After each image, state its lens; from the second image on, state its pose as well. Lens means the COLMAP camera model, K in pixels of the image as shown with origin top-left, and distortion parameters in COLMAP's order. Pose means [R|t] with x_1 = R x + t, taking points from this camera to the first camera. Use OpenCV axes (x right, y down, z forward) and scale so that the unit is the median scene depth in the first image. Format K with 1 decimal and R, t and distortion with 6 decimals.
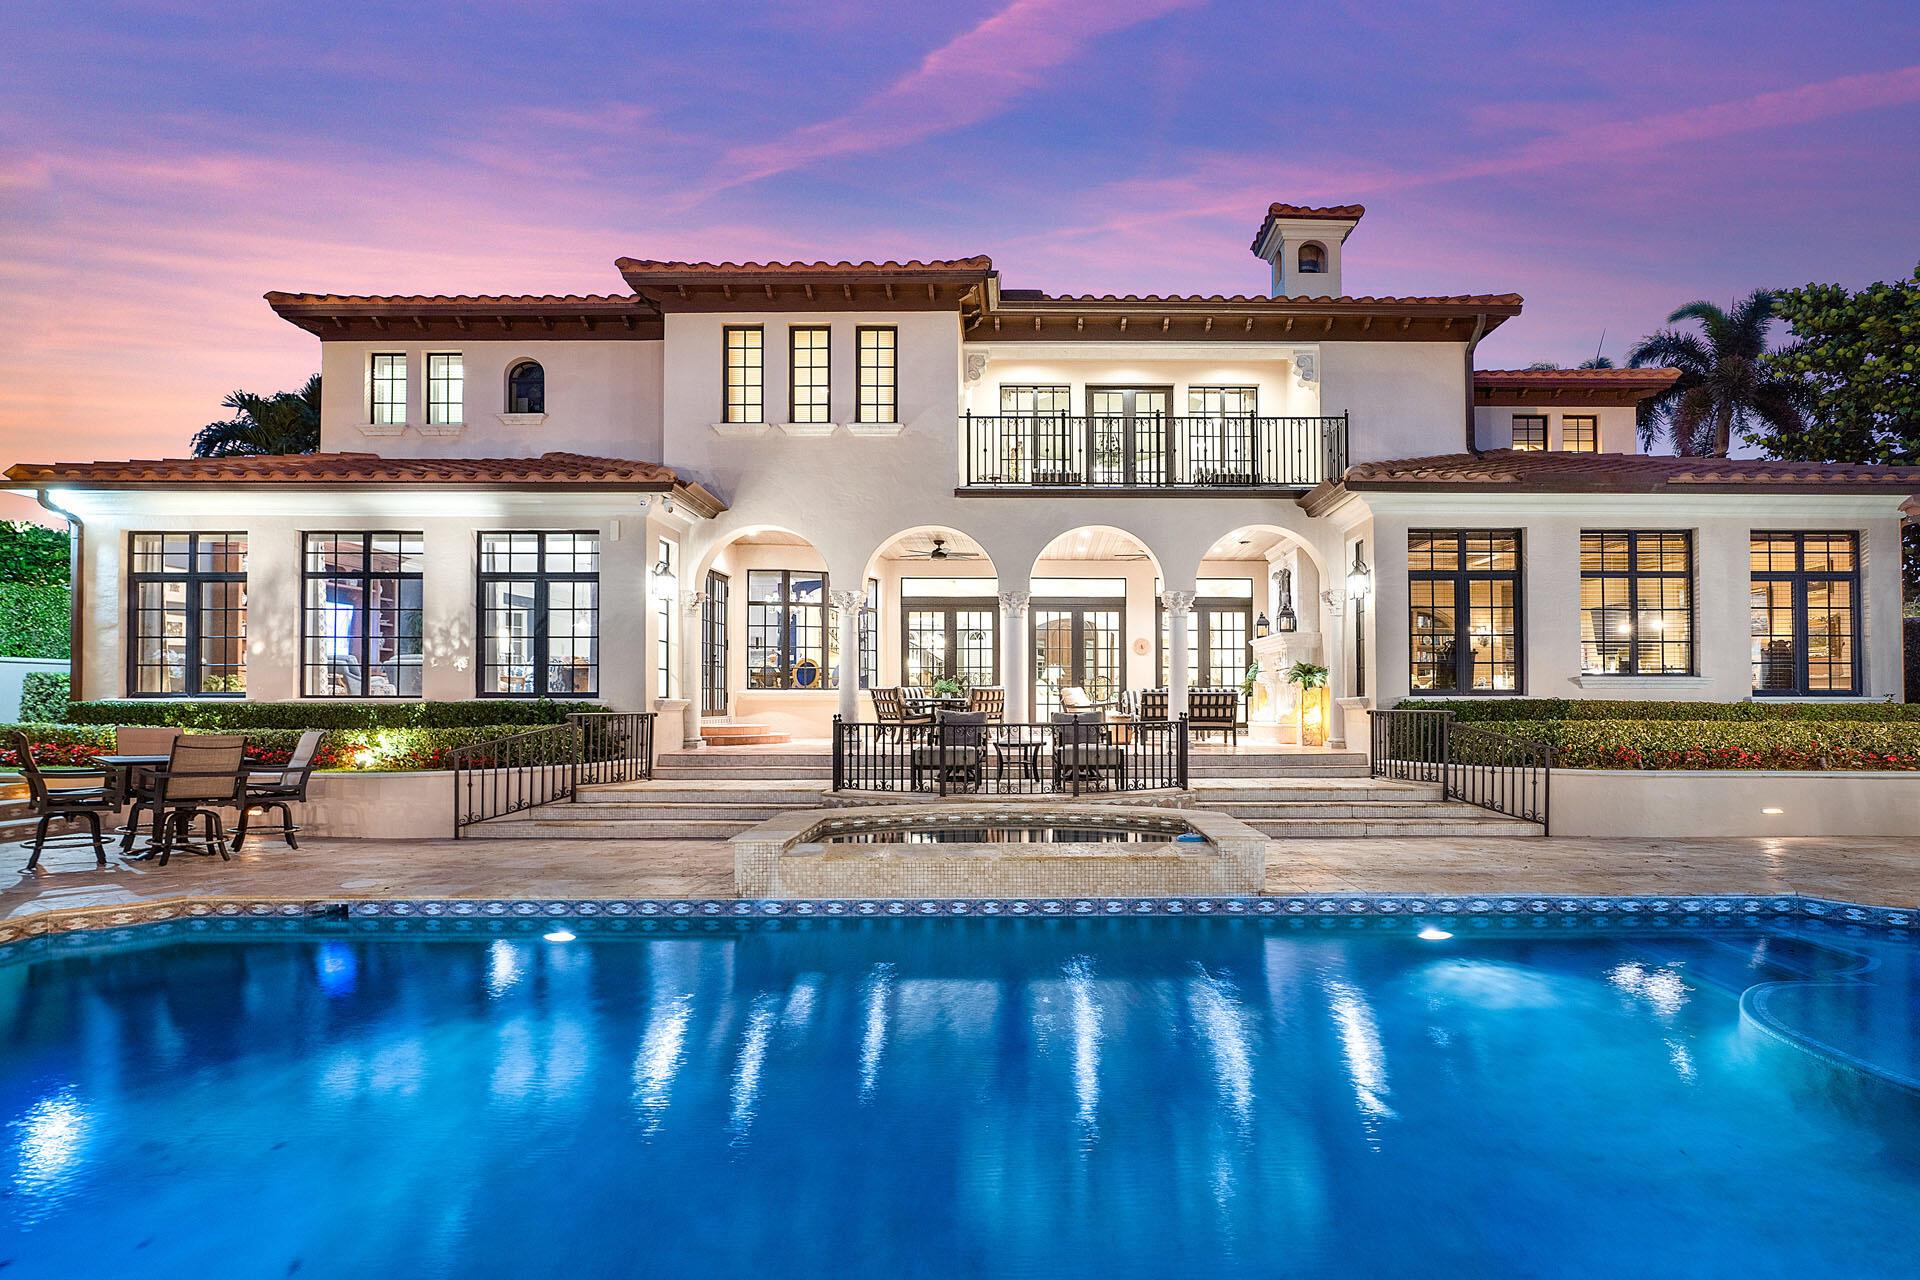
lens RADIAL K [[923.4, 0, 1032.3], [0, 923.4, 681.4], [0, 0, 1]] dist [0.000108, -0.000020]
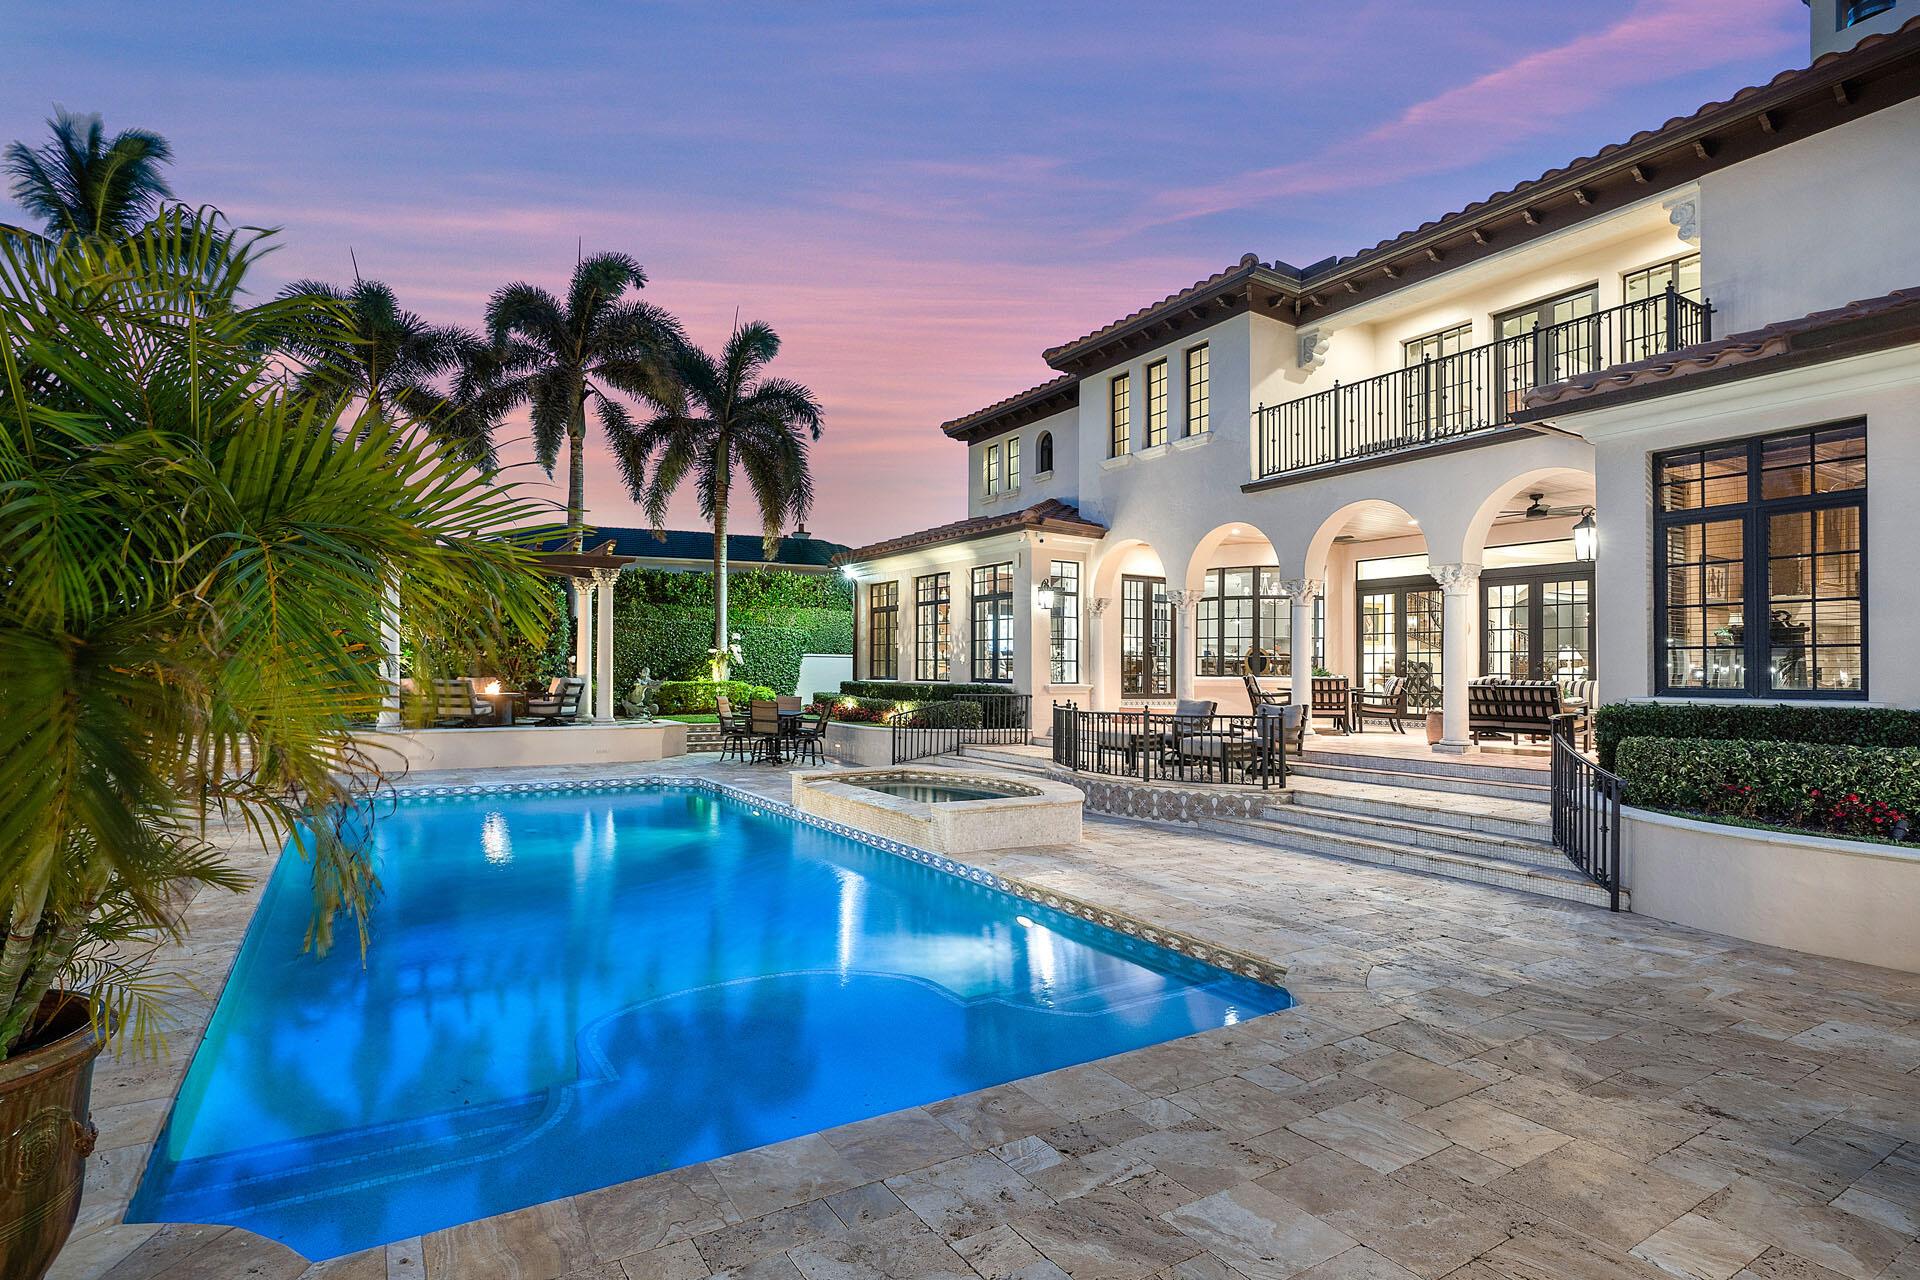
lens RADIAL K [[998.5, 0, 982.9], [0, 998.5, 662.3], [0, 0, 1]] dist [0.001126, 0.004244]
pose [[0.531079, -0.004177, -0.847312, 0.696906], [0.006078, 0.999981, -0.001120, -0.010789], [0.847300, -0.004555, 0.531094, 0.156570]]
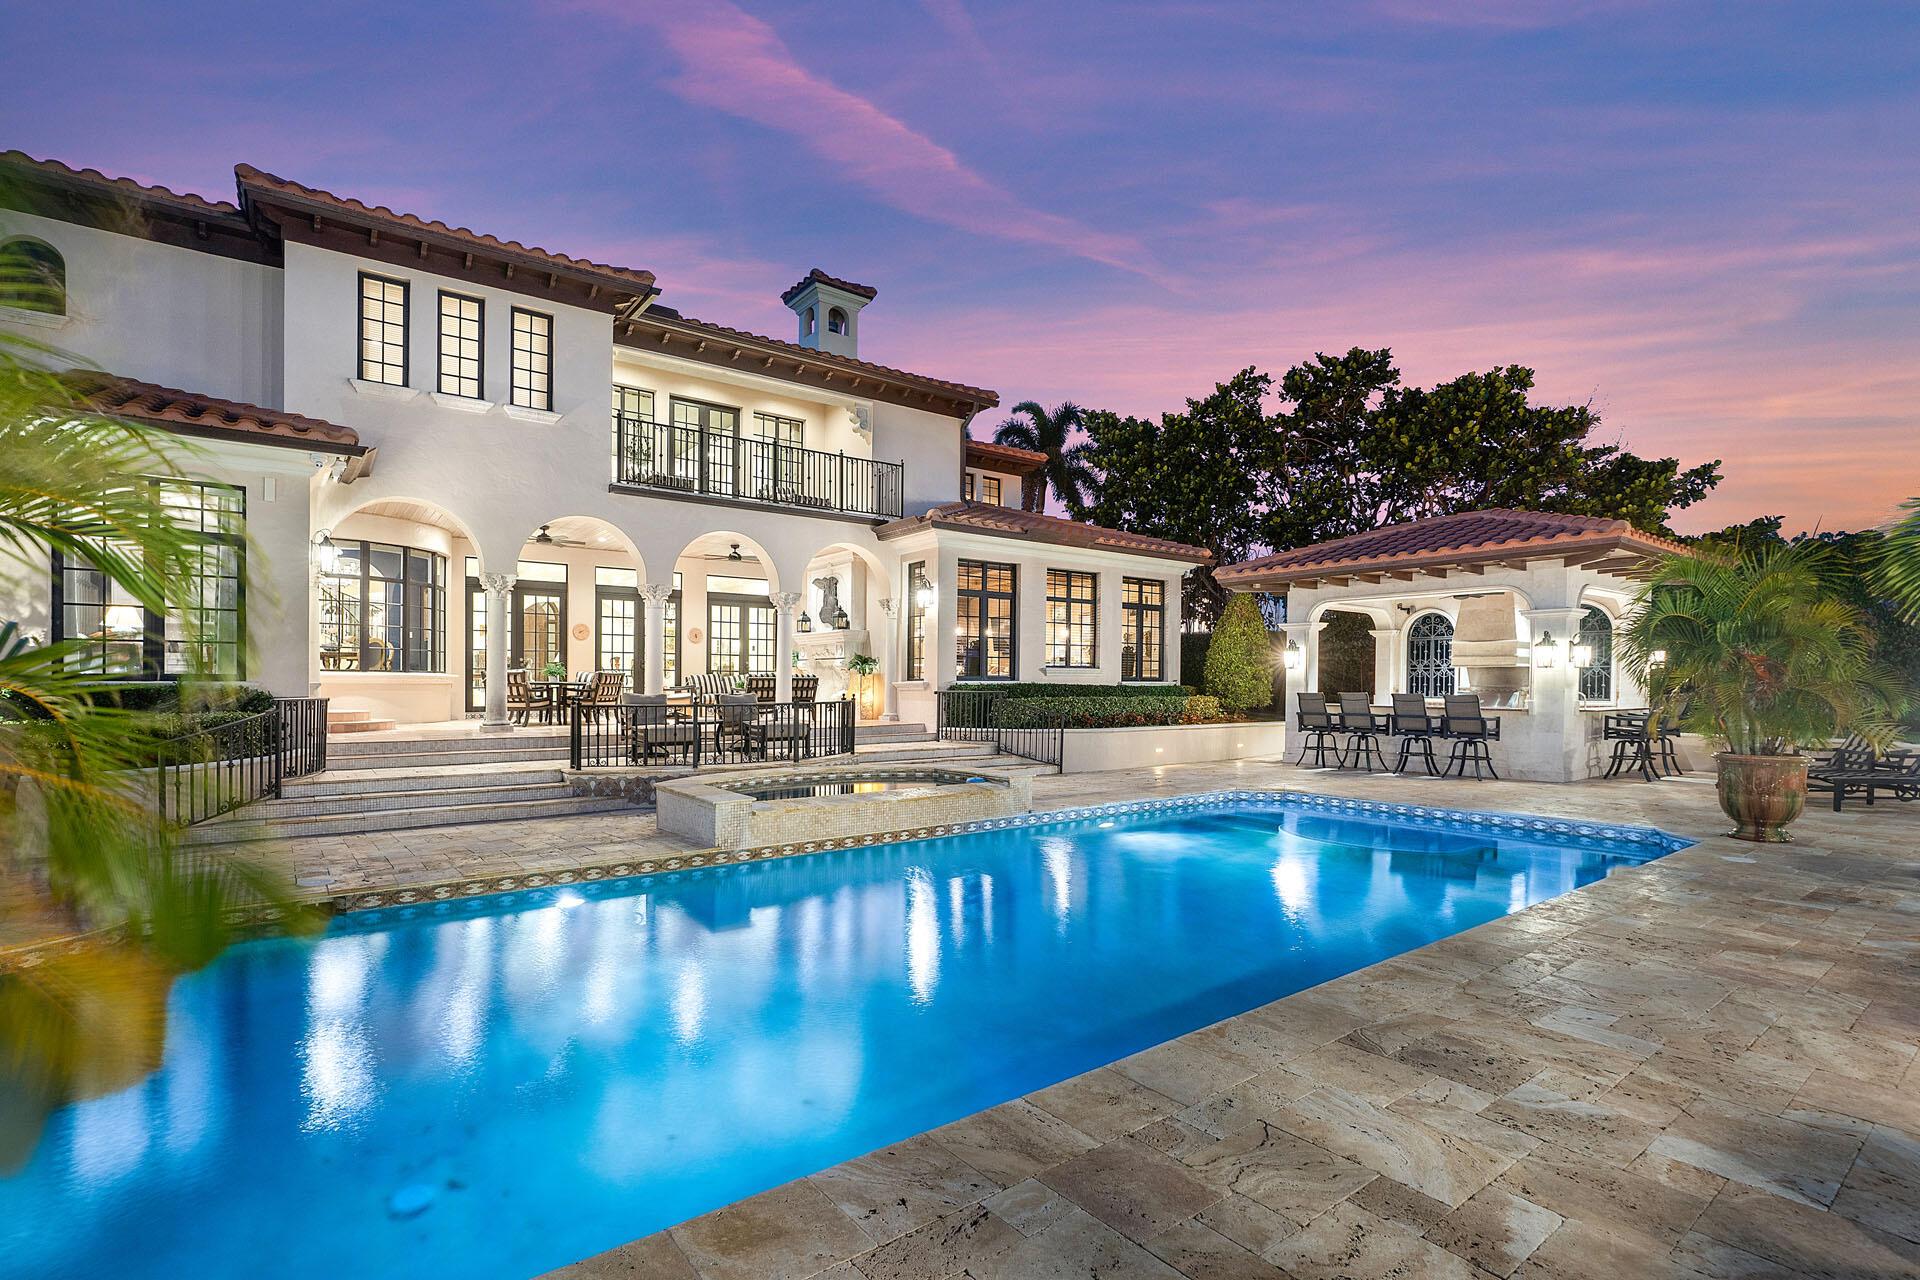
lens RADIAL K [[923.4, 0, 888.1], [0, 923.4, 689.9], [0, 0, 1]] dist [0.000108, -0.000020]
pose [[0.812924, -0.003768, 0.582358, -0.444208], [-0.010544, 0.999720, 0.021188, 0.001343], [-0.582275, -0.023365, 0.812656, -0.049972]]
